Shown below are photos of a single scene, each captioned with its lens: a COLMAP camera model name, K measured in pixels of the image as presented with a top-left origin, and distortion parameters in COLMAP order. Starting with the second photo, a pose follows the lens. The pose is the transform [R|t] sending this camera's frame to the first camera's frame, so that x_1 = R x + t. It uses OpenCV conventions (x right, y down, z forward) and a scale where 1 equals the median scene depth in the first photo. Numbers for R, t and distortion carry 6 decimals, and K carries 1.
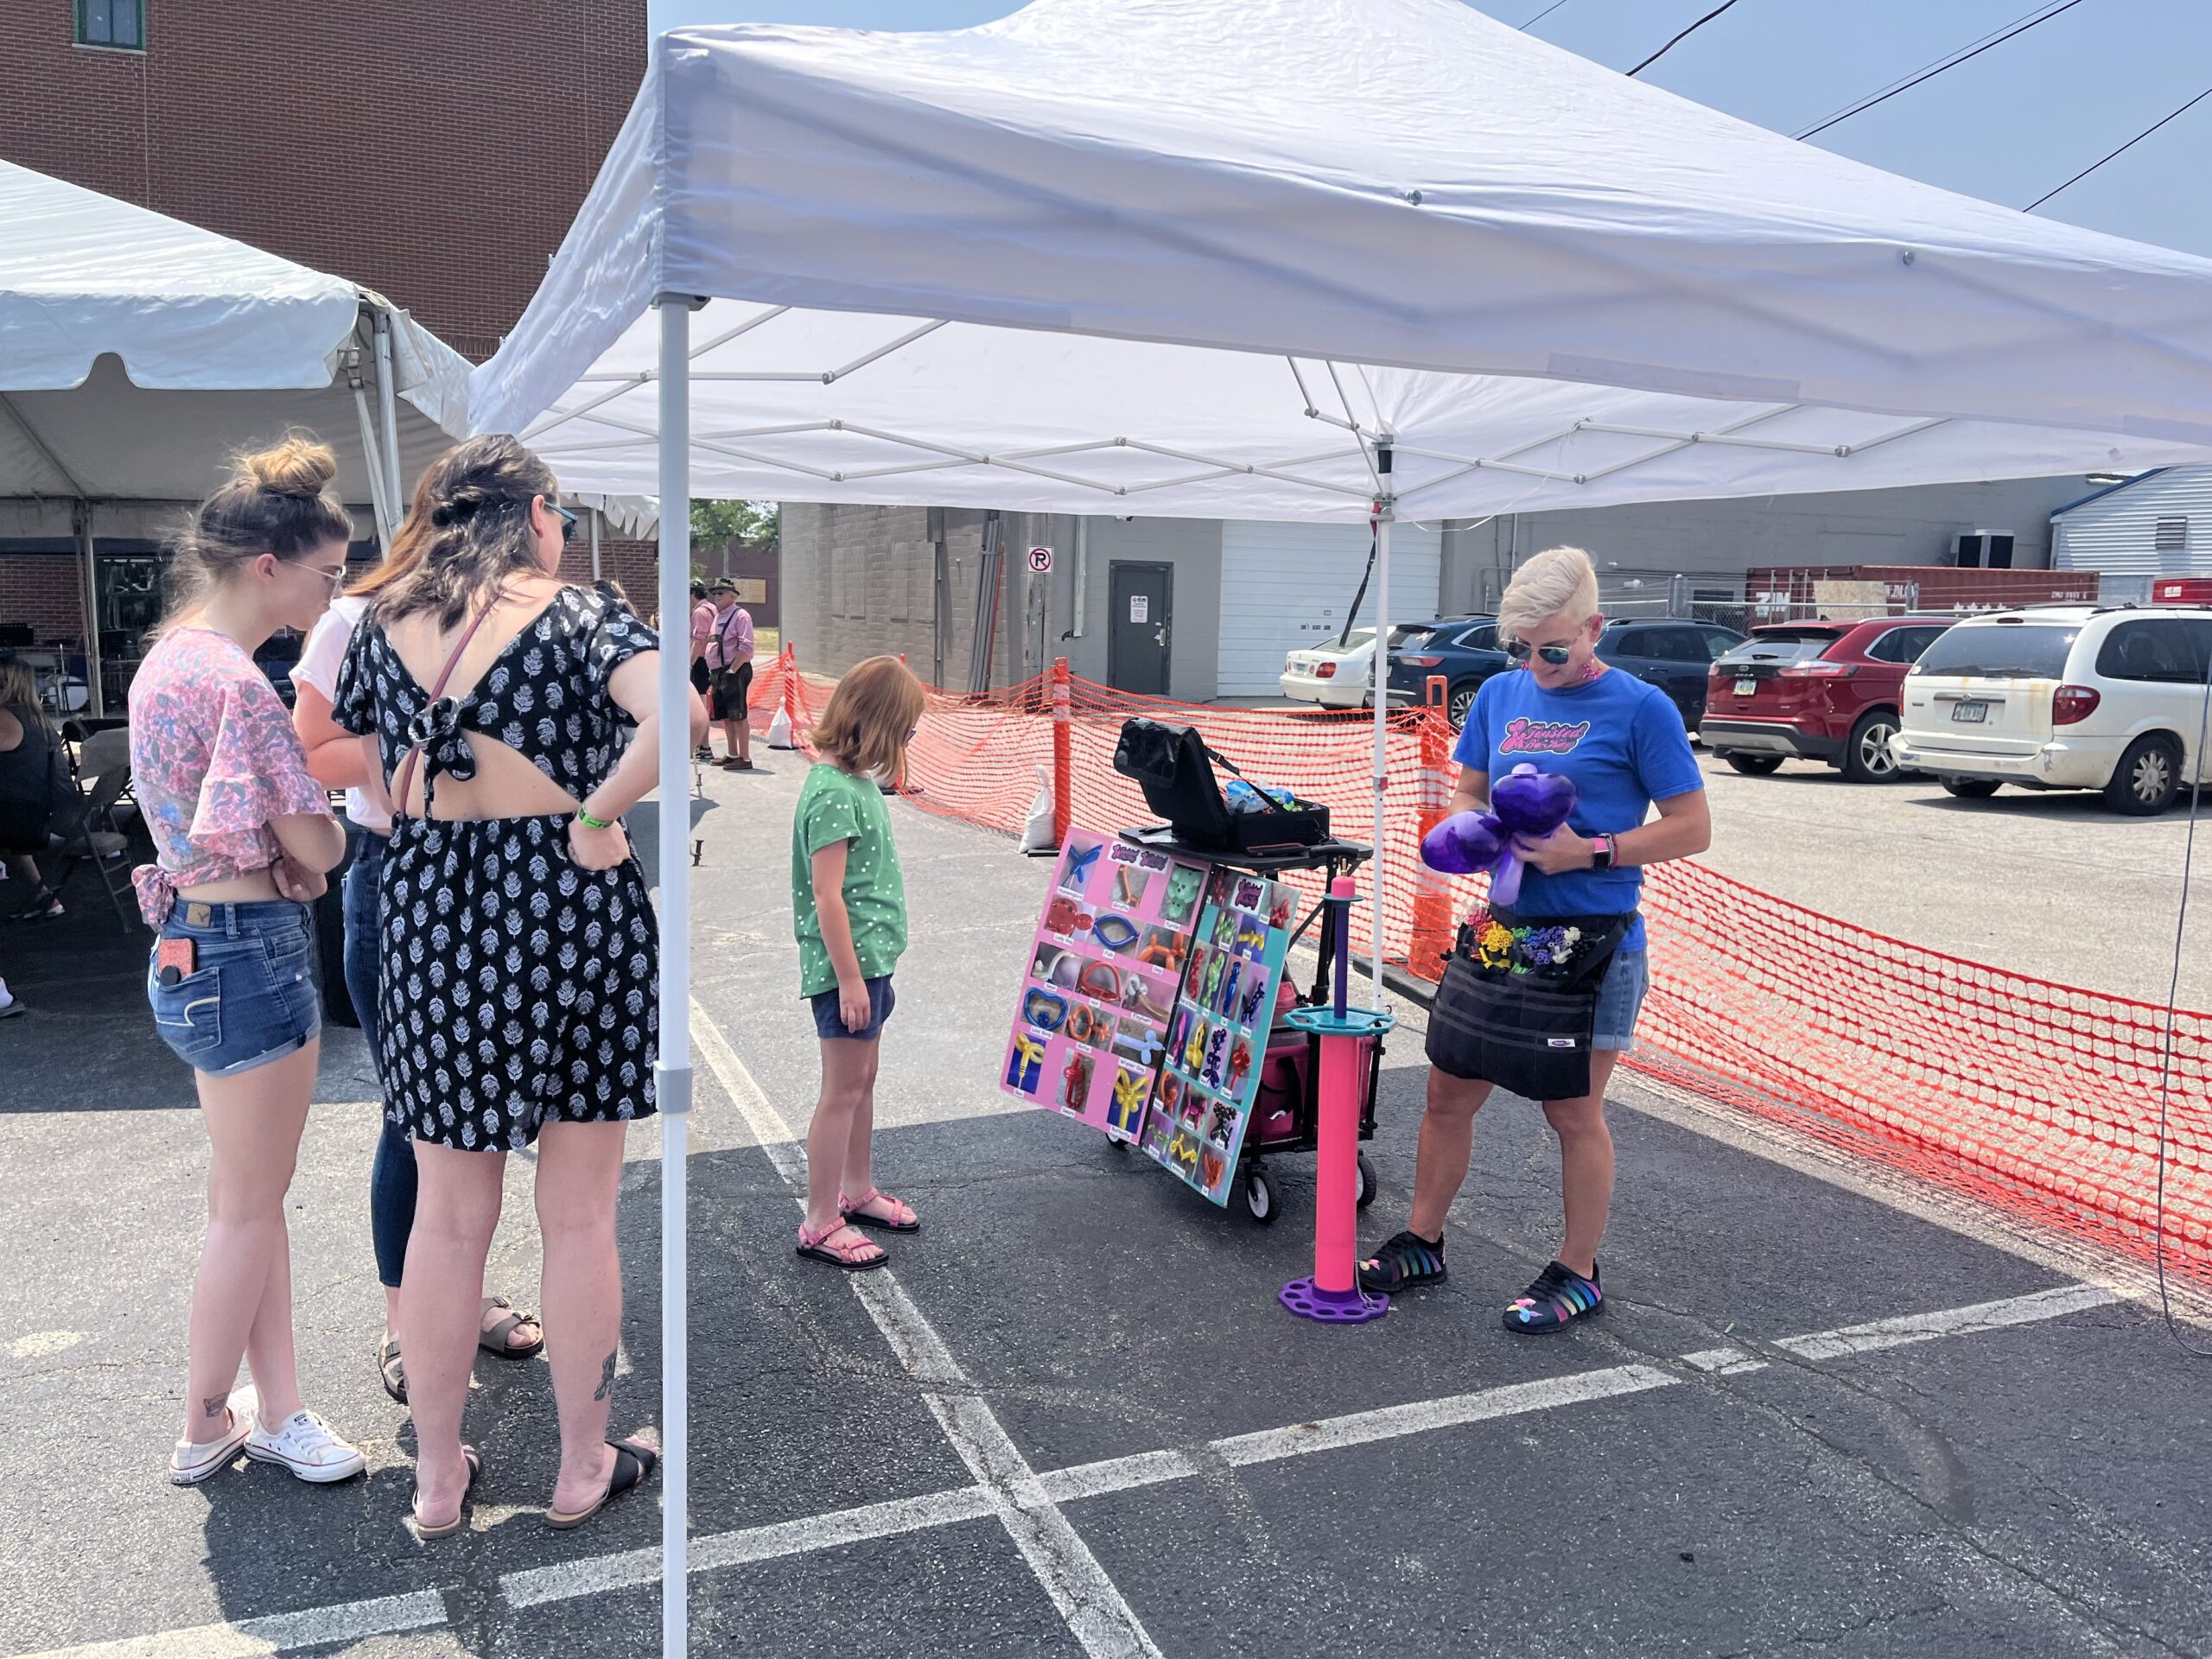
lens RADIAL K [[1697.4, 0, 1106.0], [0, 1697.4, 829.5], [0, 0, 1]] dist [-0.003218, -0.004368]
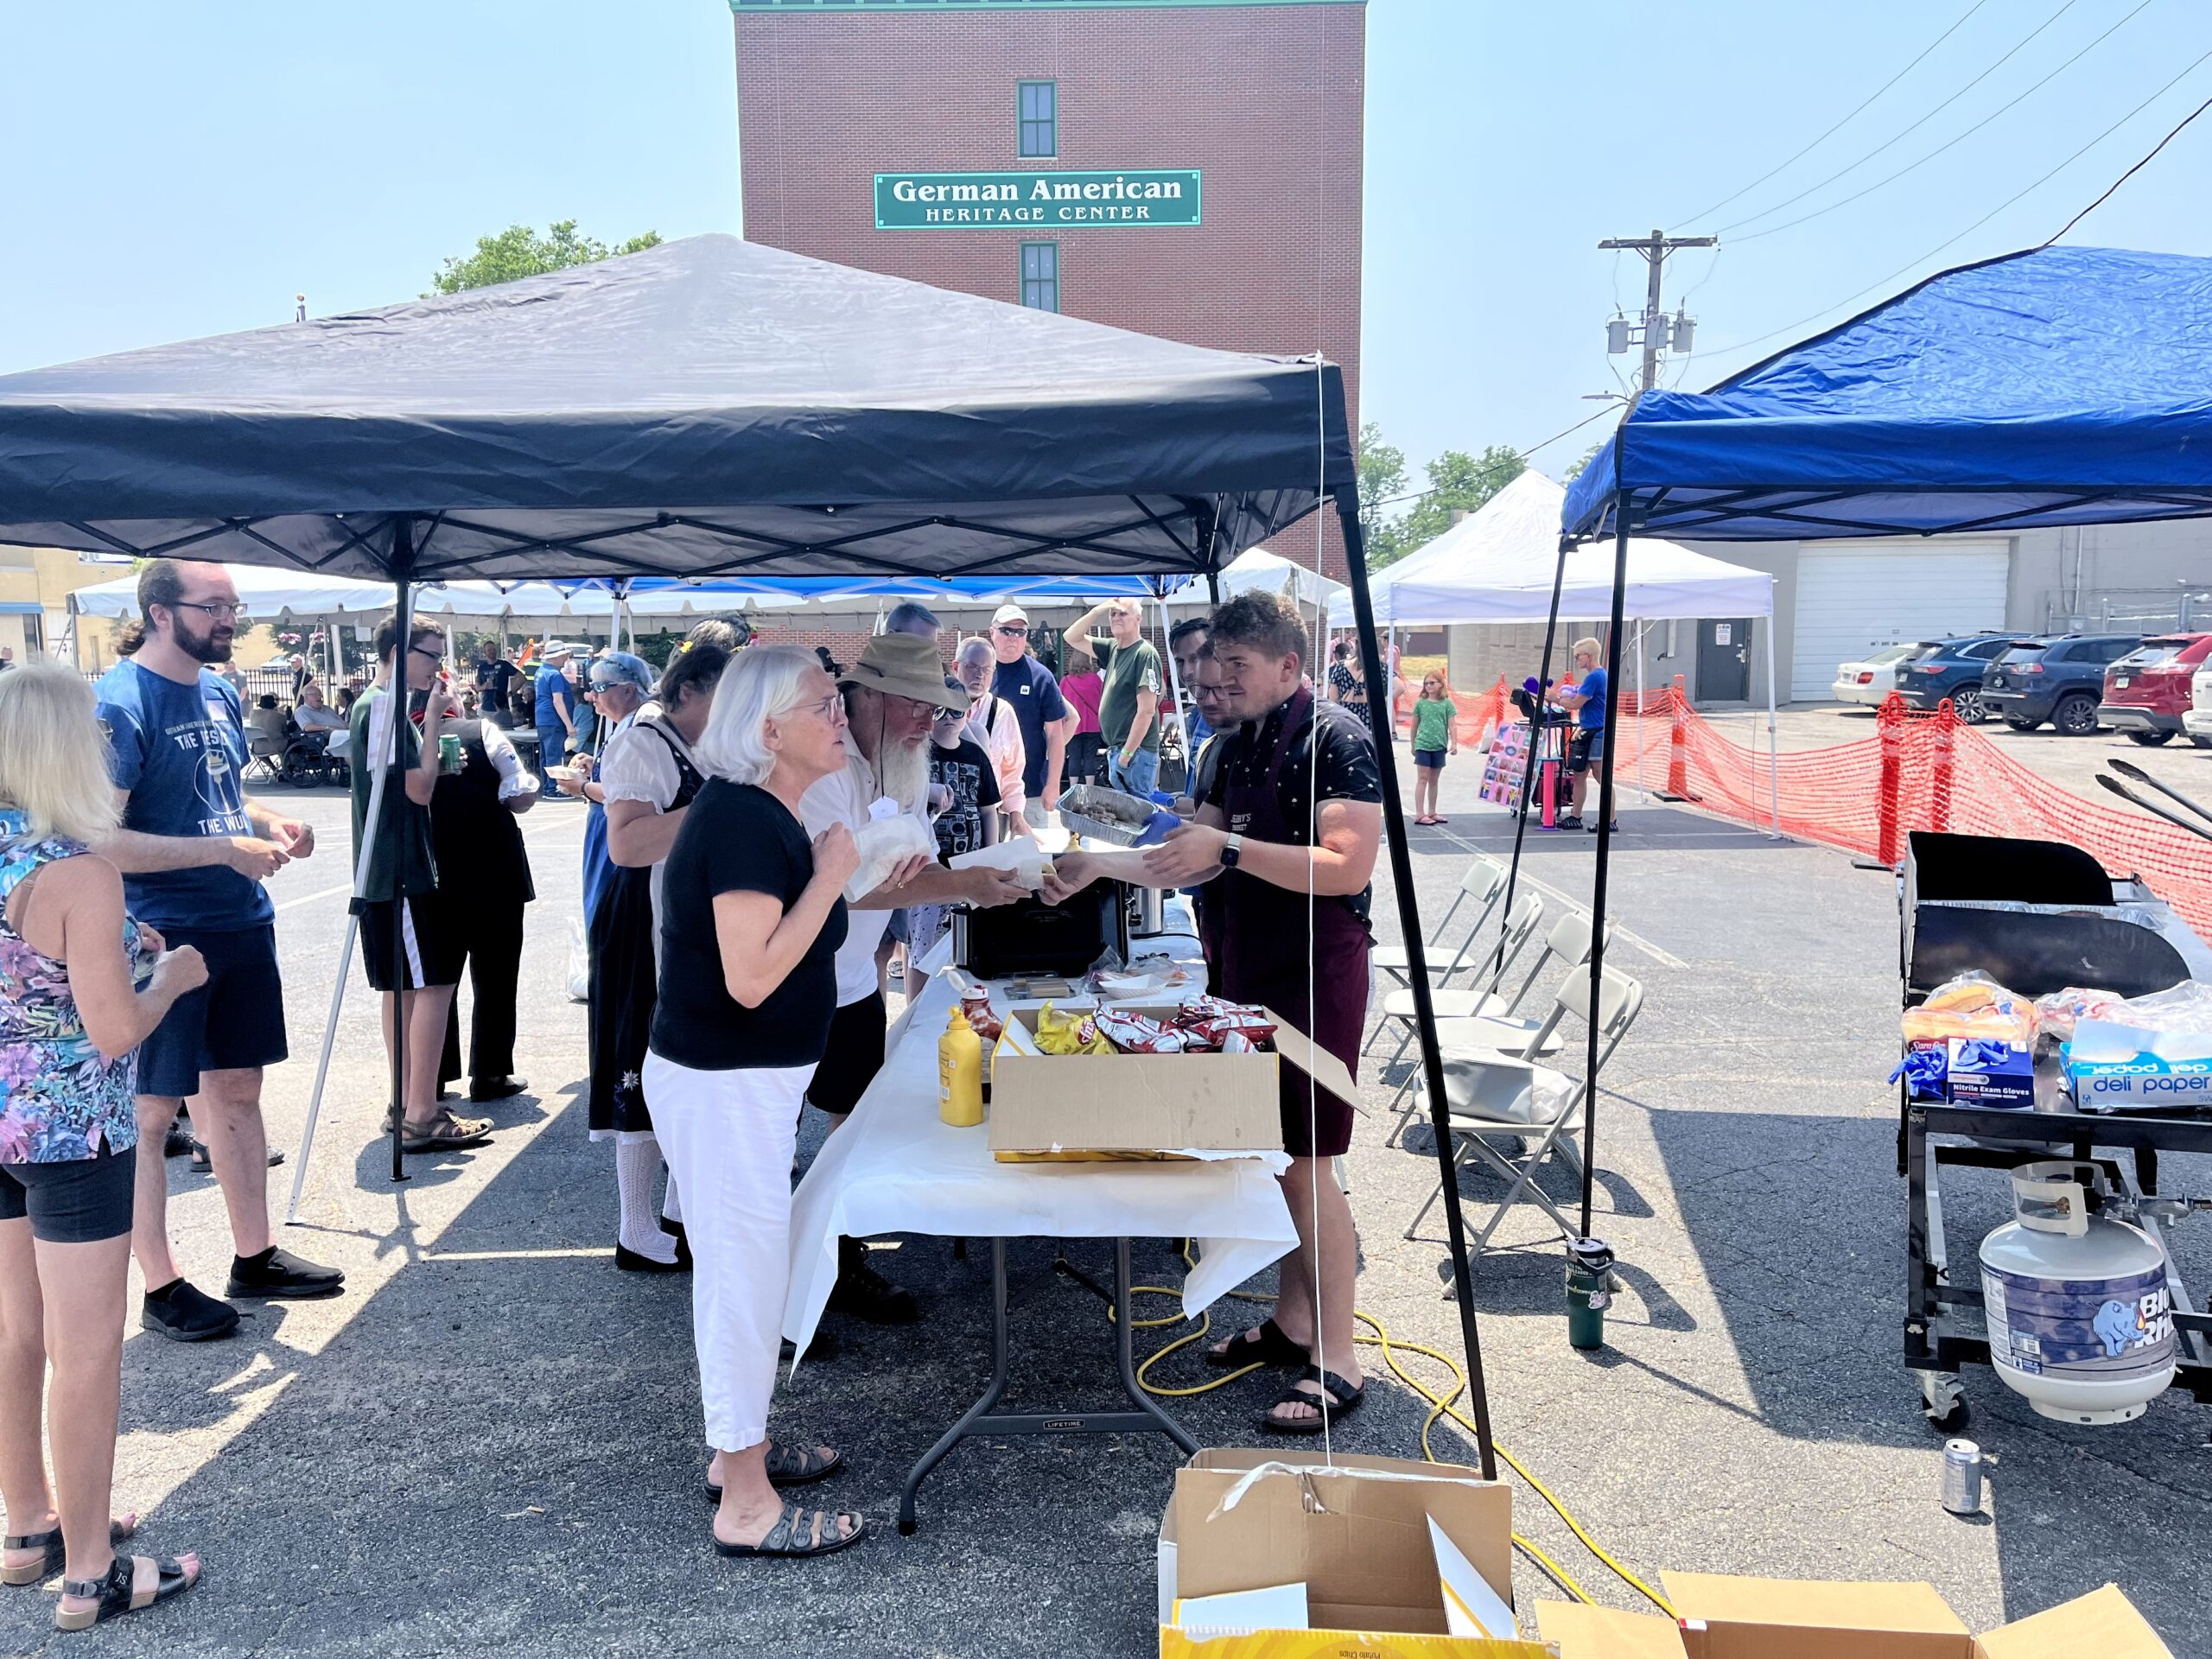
lens RADIAL K [[1697.4, 0, 1106.0], [0, 1697.4, 829.5], [0, 0, 1]] dist [-0.003218, -0.004368]
pose [[0.921336, 0.013125, -0.388546, 0.109019], [-0.018438, 0.999780, -0.009949, 0.049936], [0.388330, 0.016331, 0.921376, -0.459366]]
